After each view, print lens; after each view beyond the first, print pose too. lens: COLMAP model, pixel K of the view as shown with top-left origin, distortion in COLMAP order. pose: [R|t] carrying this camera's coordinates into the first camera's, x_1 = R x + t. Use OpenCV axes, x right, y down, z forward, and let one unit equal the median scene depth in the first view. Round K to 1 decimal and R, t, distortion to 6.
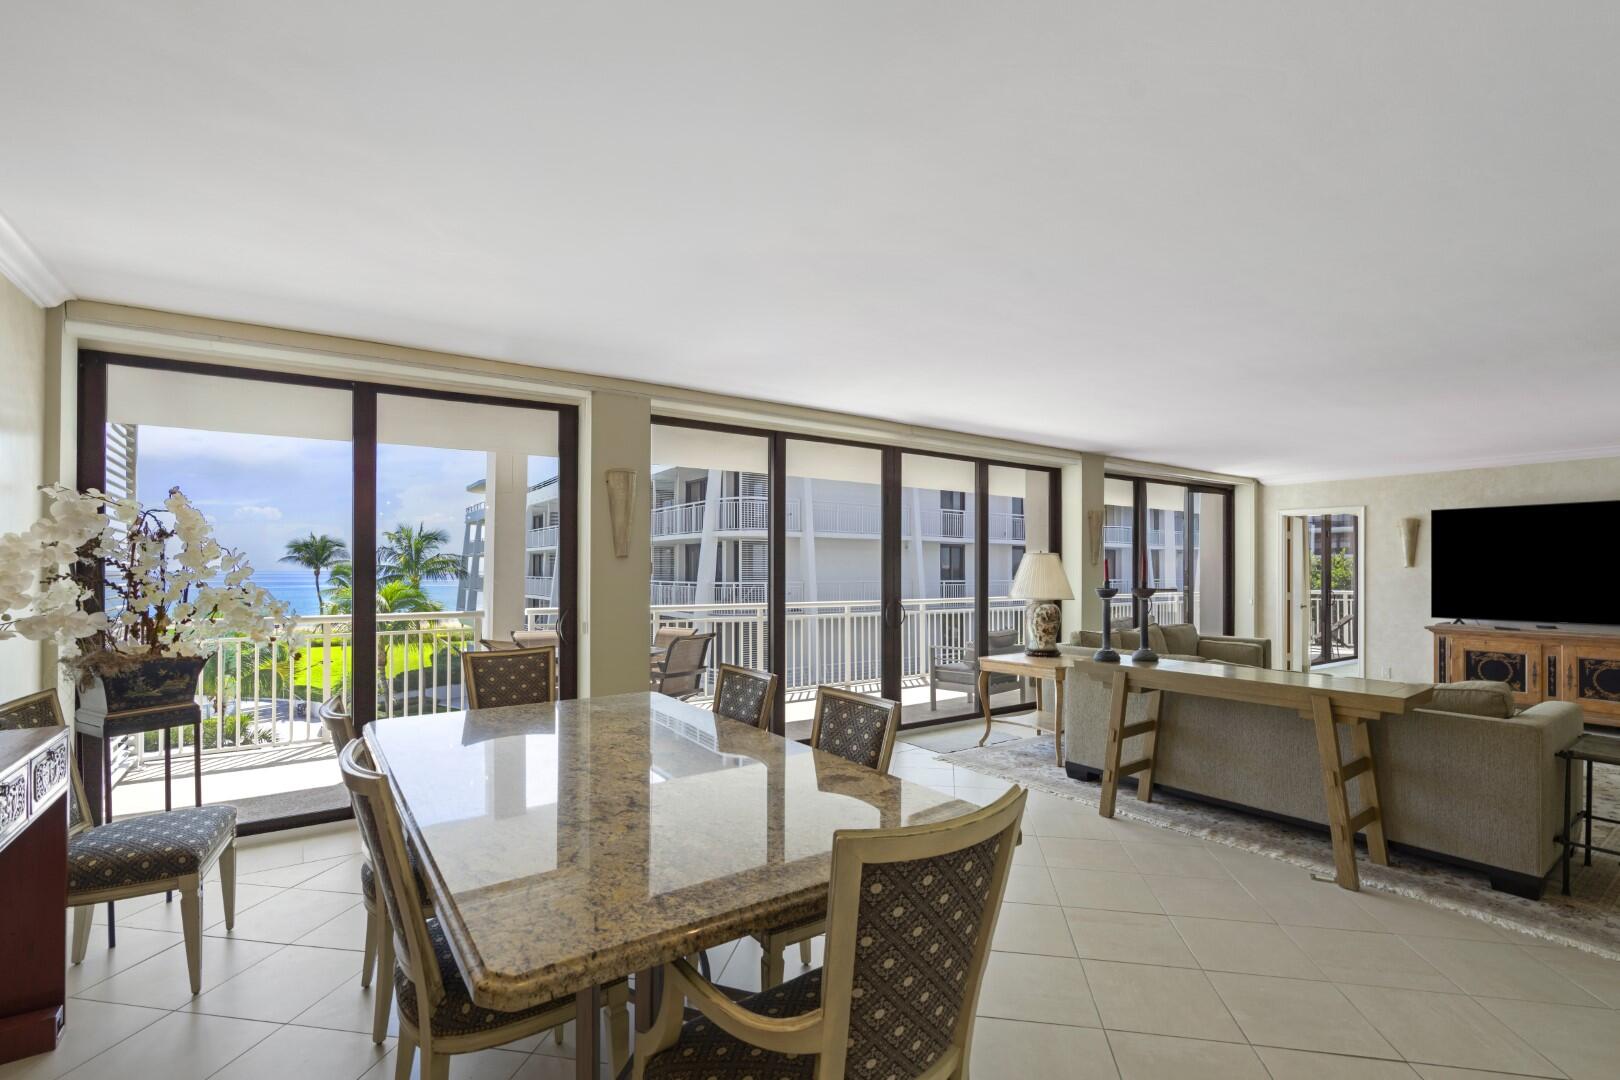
lens RADIAL K [[725.1, 0, 809.4], [0, 725.1, 554.3], [0, 0, 1]] dist [-0.011403, -0.000065]
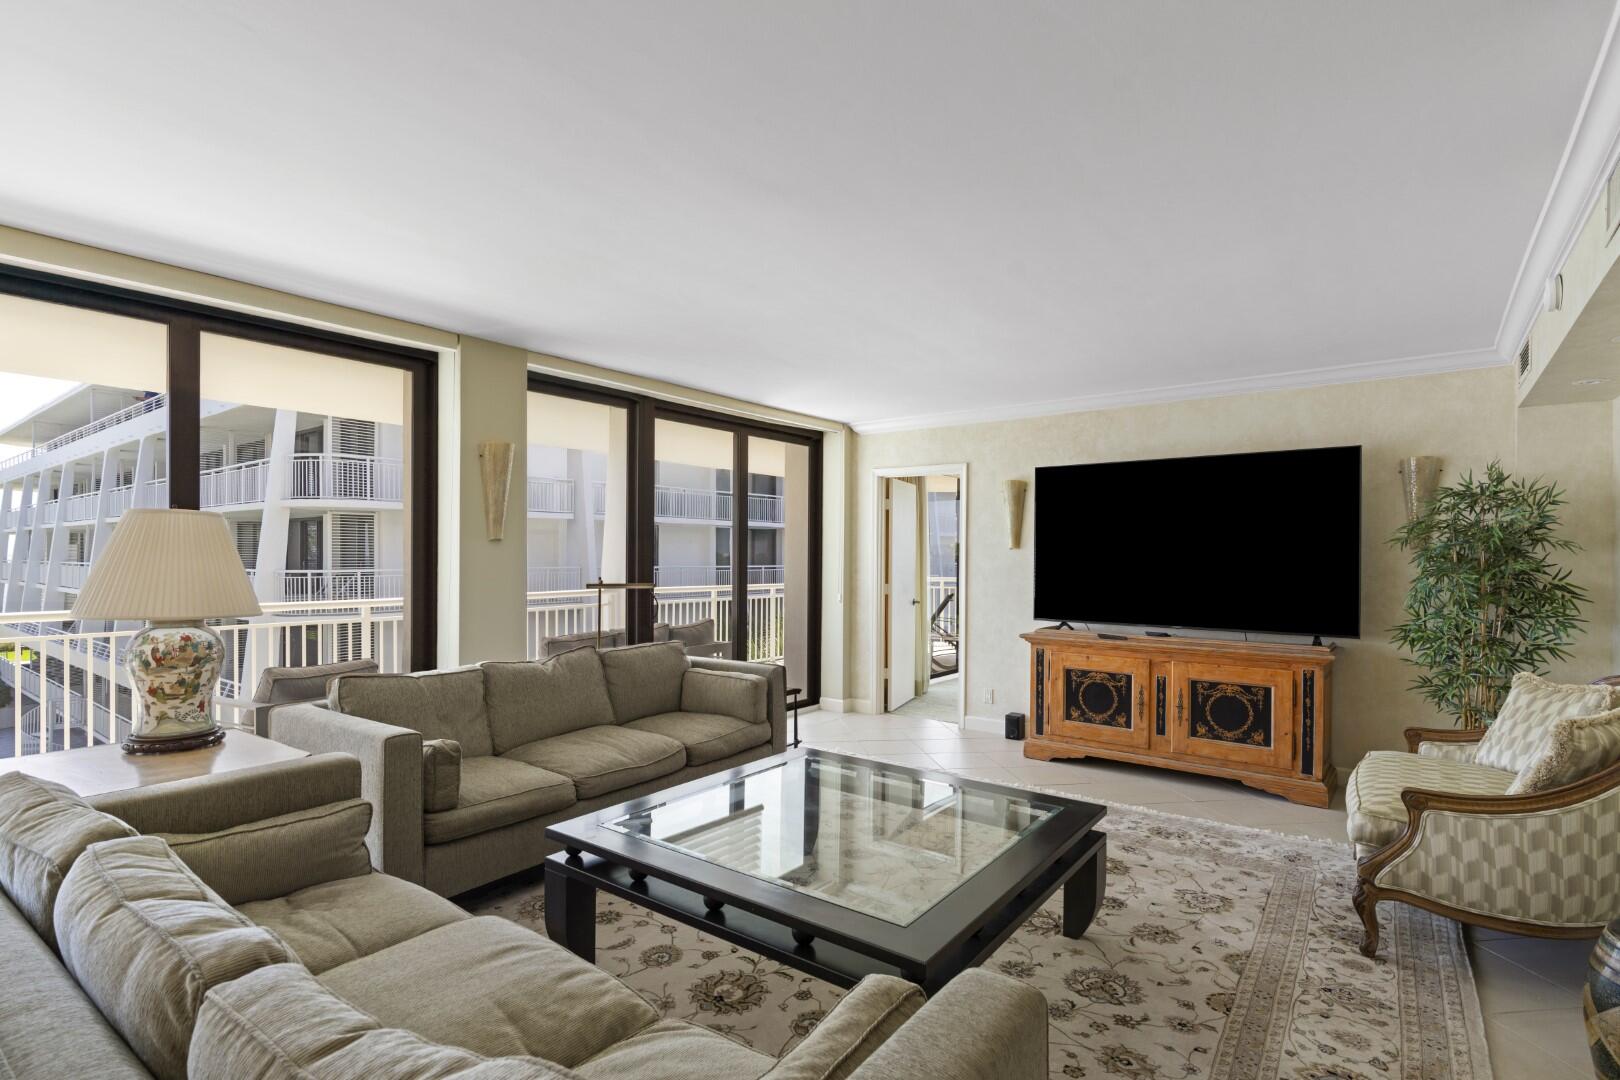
lens RADIAL K [[790.9, 0, 807.3], [0, 790.9, 544.7], [0, 0, 1]] dist [0.001638, -0.000014]
pose [[0.953388, 0.005918, 0.301690, 0.420103], [-0.008577, 0.999935, 0.007488, 0.010035], [-0.301627, -0.009726, 0.953377, 0.328305]]
